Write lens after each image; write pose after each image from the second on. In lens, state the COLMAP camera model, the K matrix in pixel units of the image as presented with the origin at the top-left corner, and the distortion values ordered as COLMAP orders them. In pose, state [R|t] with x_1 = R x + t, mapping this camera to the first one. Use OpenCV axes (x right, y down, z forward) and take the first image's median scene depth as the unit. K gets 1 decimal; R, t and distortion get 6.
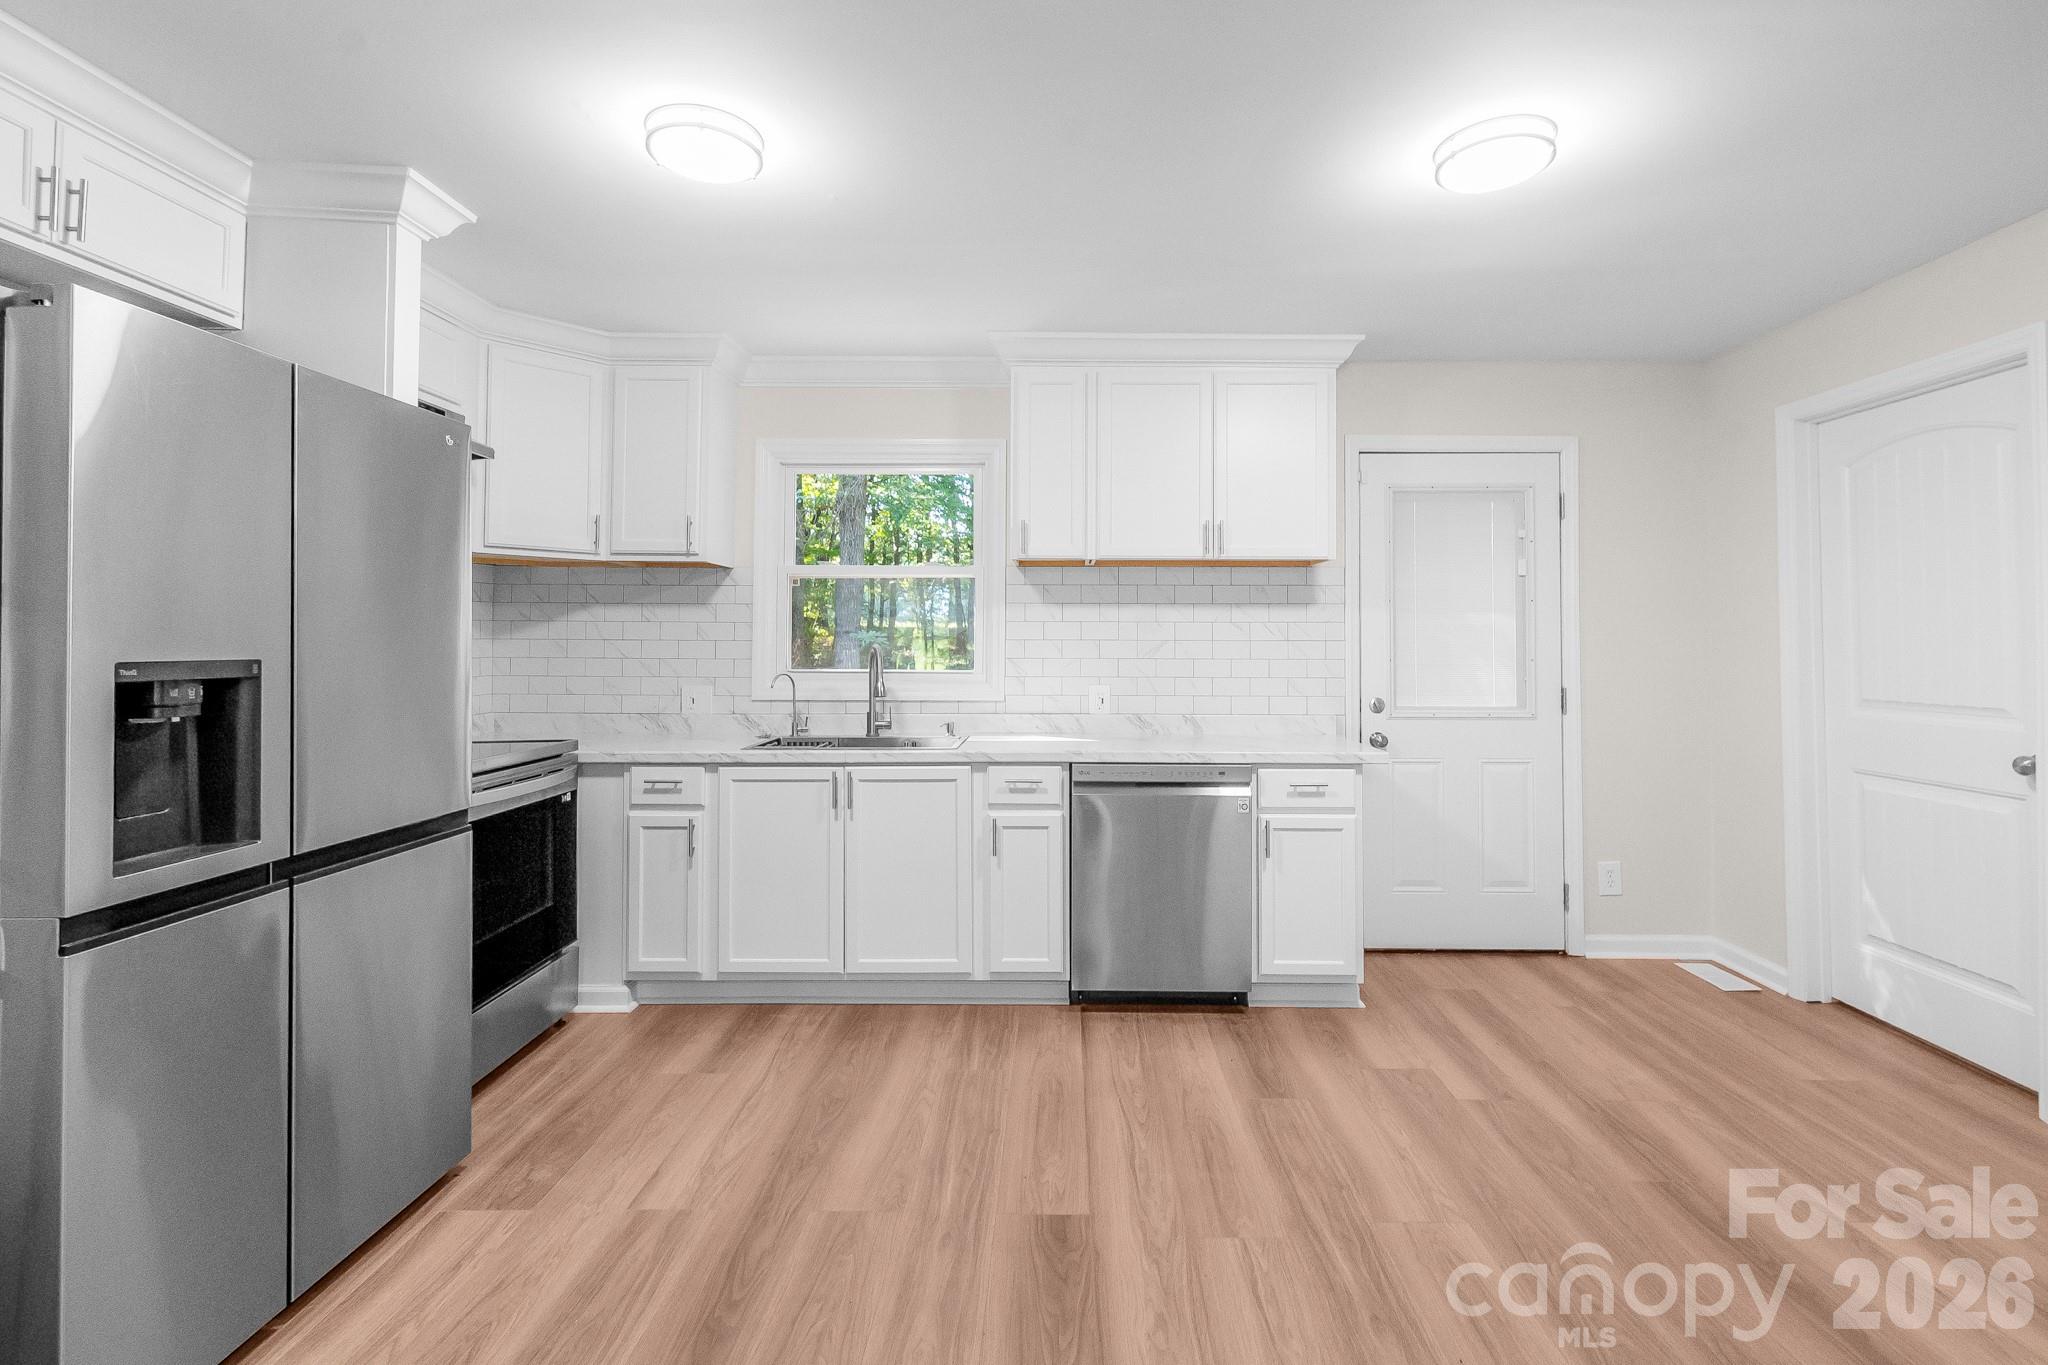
lens RADIAL K [[932.2, 0, 1043.5], [0, 932.2, 625.9], [0, 0, 1]] dist [0.003698, 0.000216]
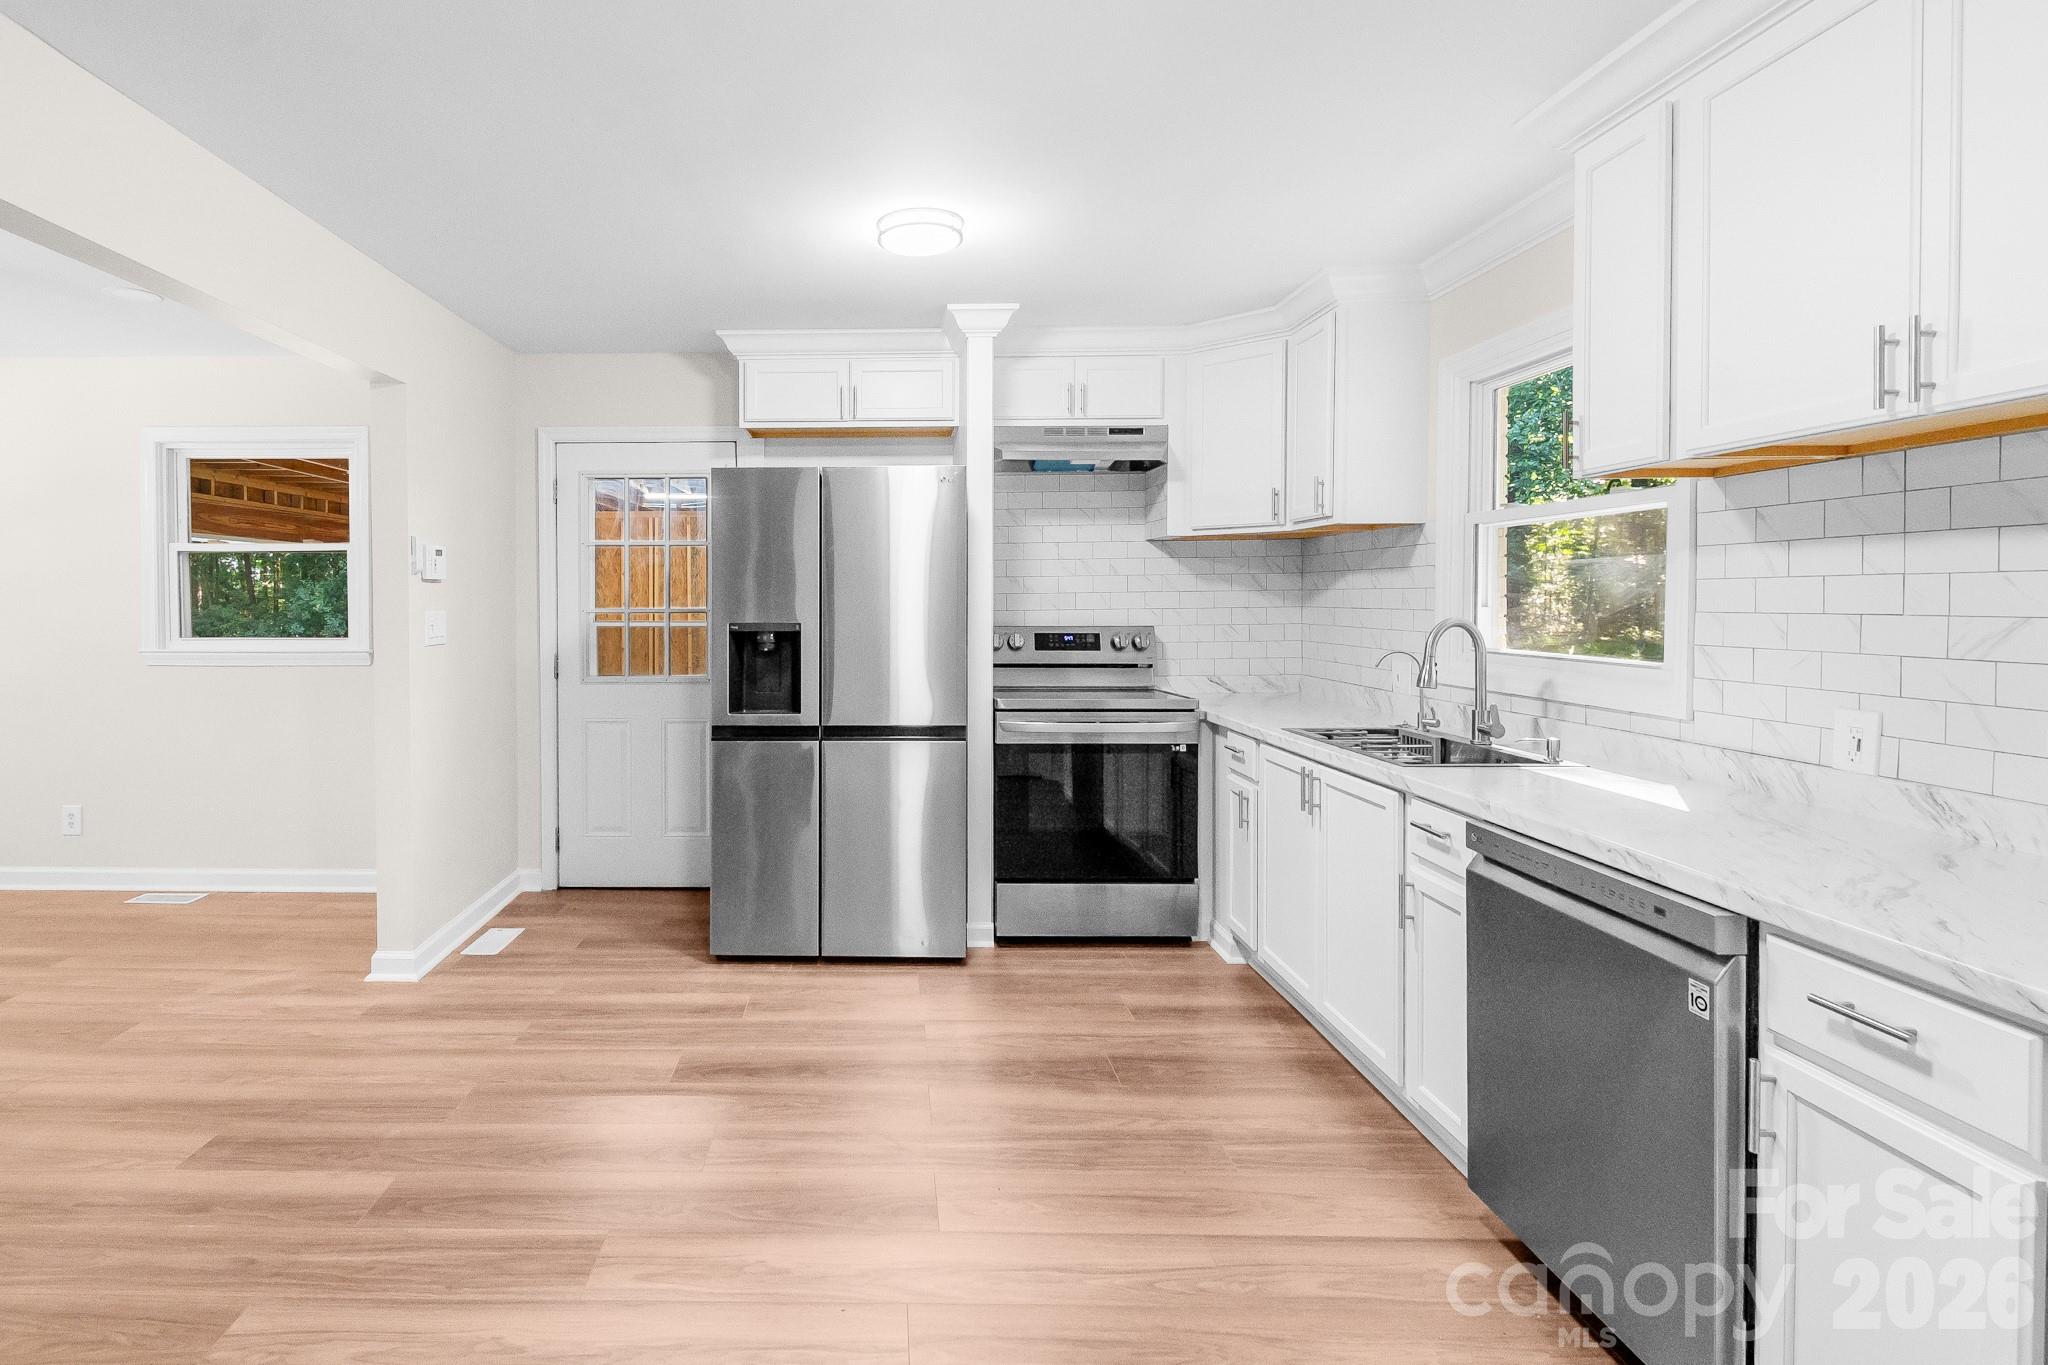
lens RADIAL K [[994.1, 0, 886.8], [0, 994.1, 620.4], [0, 0, 1]] dist [0.003304, 0.000081]
pose [[0.000294, 0.017078, -0.999854, 0.668884], [0.021261, 0.999628, 0.017080, -0.000453], [0.999774, -0.021263, -0.000069, 0.616723]]
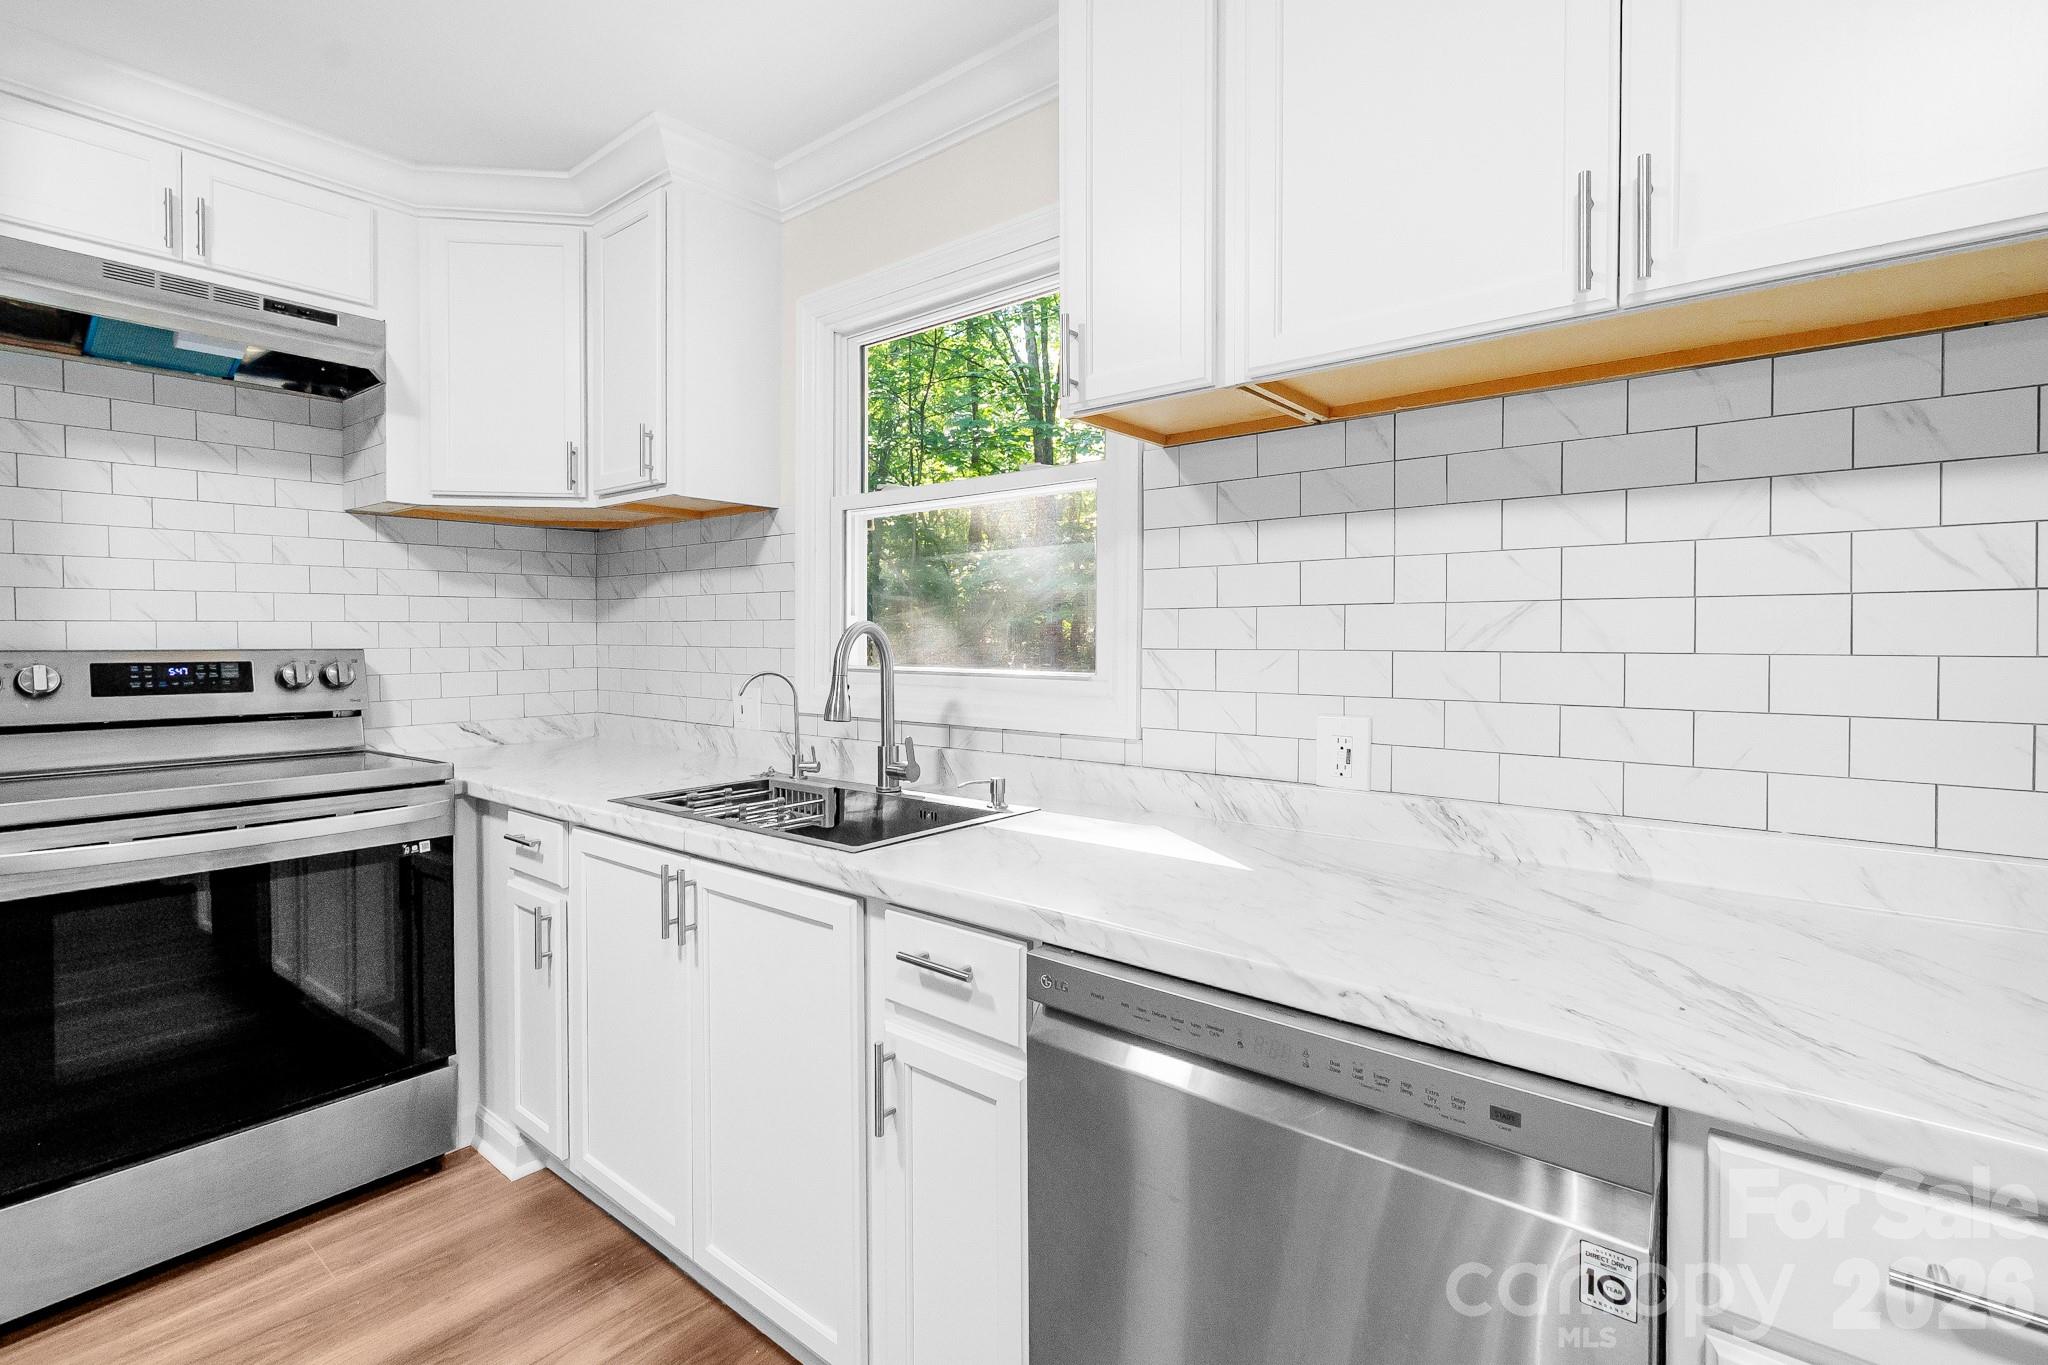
lens RADIAL K [[917.5, 0, 1022.8], [0, 917.5, 653.2], [0, 0, 1]] dist [0.003325, -0.000004]
pose [[0.776511, 0.006792, -0.630067, 0.241426], [0.014466, 0.999486, 0.028603, 0.027543], [0.629938, -0.031326, 0.776014, 0.727438]]
